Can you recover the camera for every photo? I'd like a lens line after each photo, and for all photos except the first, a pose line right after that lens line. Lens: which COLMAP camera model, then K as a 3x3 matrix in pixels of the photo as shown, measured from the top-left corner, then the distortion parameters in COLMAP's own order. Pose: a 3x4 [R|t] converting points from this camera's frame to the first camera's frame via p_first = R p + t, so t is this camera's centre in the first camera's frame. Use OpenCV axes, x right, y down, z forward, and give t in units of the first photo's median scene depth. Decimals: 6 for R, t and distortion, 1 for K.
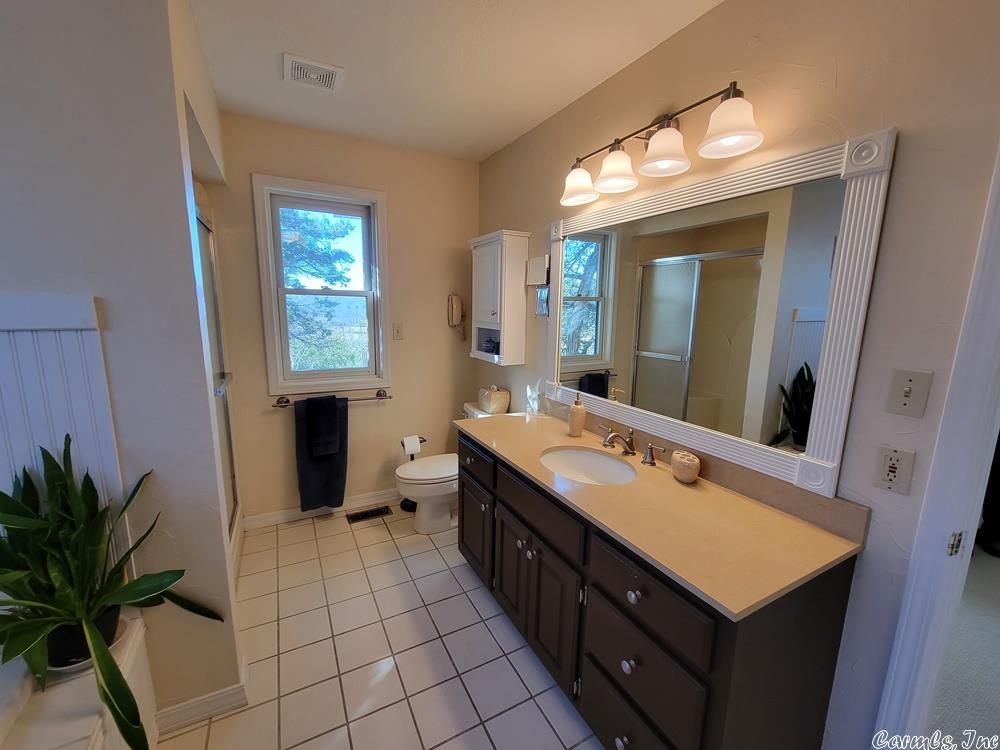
lens RADIAL K [[405.6, 0, 499.0], [0, 405.6, 378.0], [0, 0, 1]] dist [0.001939, -0.000377]
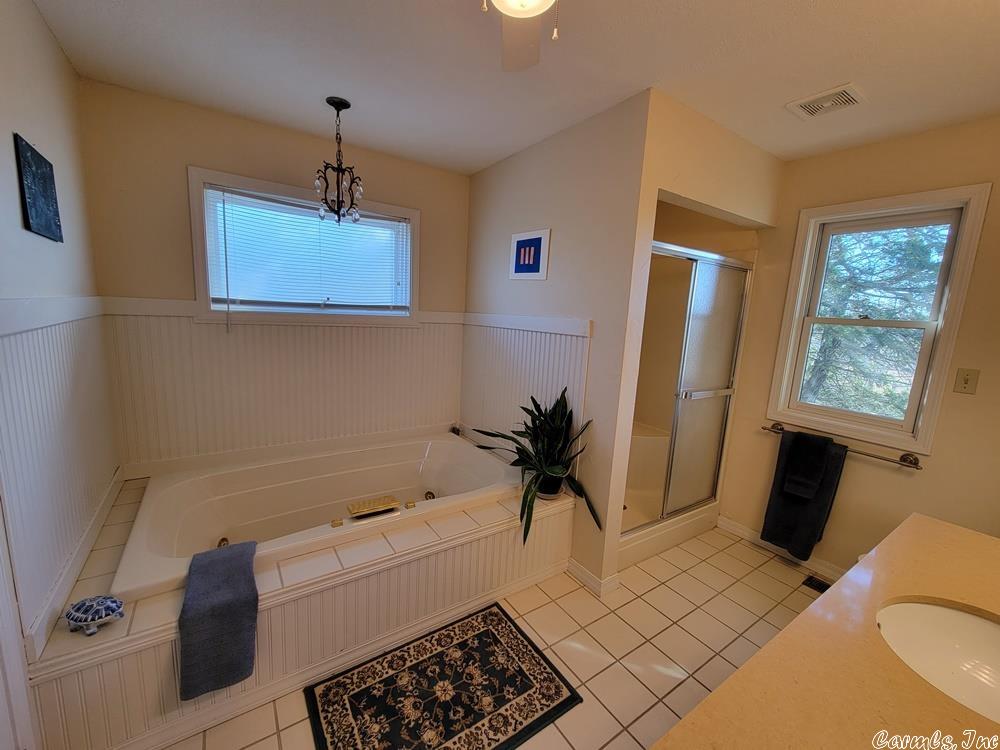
lens RADIAL K [[405.6, 0, 498.9], [0, 405.6, 376.0], [0, 0, 1]] dist [0.001939, -0.000377]
pose [[0.108699, 0.149313, -0.982797, 0.366098], [-0.221175, 0.967507, 0.122527, -0.036954], [0.969158, 0.204051, 0.138191, 0.160216]]
